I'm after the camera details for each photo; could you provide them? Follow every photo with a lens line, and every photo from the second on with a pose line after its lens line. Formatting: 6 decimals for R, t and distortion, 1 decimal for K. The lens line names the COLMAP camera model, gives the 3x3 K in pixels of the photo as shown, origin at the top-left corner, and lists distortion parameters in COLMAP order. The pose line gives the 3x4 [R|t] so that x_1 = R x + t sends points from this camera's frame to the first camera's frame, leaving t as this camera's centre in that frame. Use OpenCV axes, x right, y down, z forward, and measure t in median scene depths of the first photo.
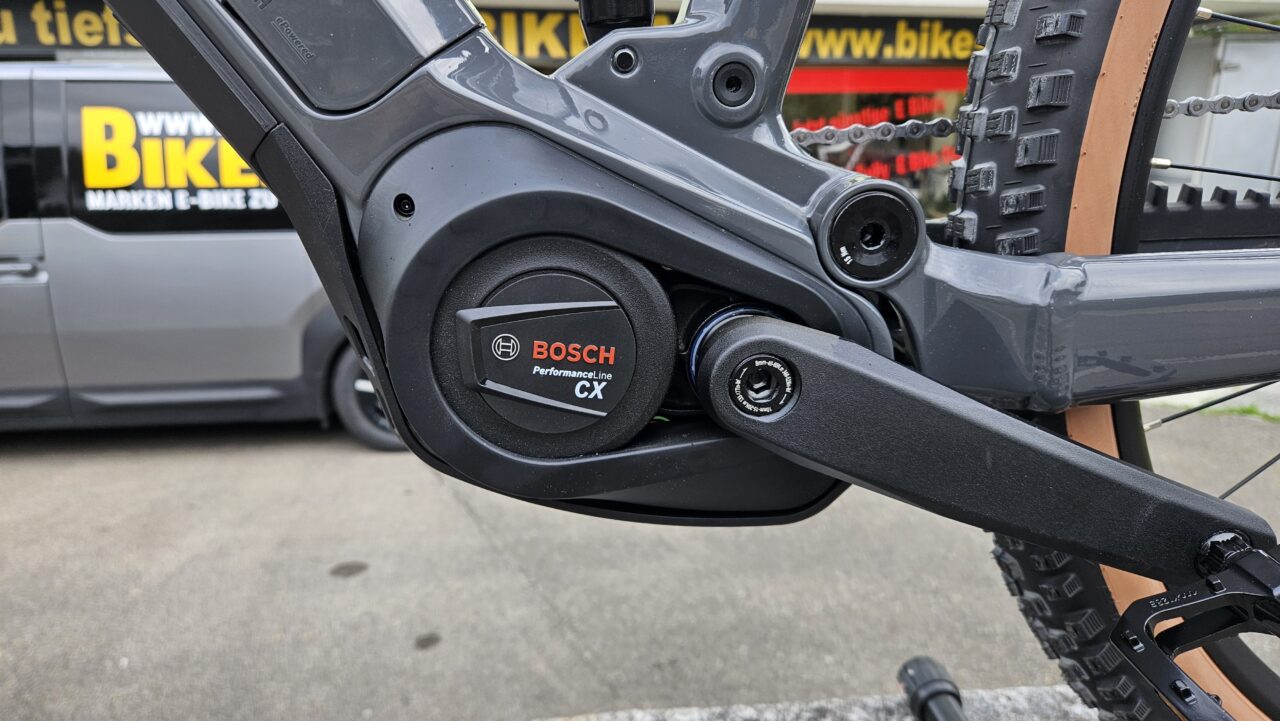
lens RADIAL K [[876.0, 0, 632.9], [0, 876.0, 349.0], [0, 0, 1]] dist [0.049889, -0.063192]
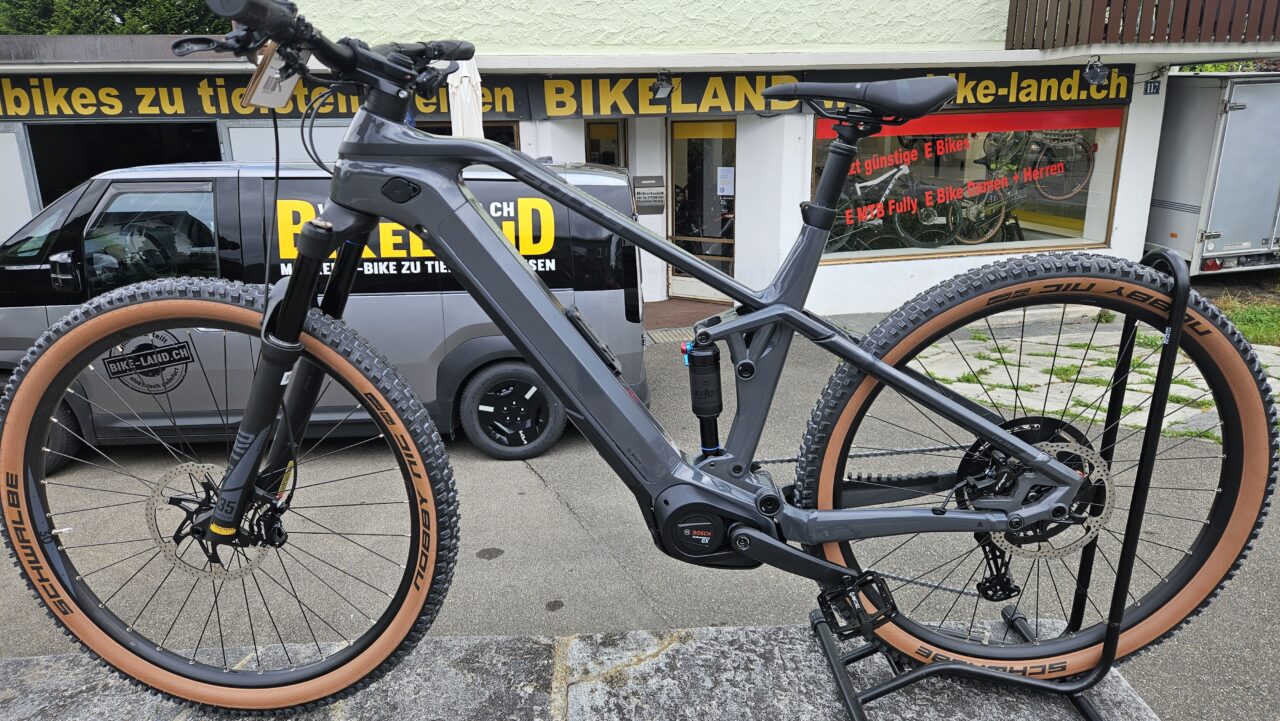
lens RADIAL K [[844.9, 0, 636.1], [0, 844.9, 342.6], [0, 0, 1]] dist [0.073907, -0.065327]
pose [[0.998262, 0.004219, -0.058773, -0.014766], [-0.003613, 0.999939, 0.010415, -0.099917], [0.058814, -0.010185, 0.998217, -0.331145]]
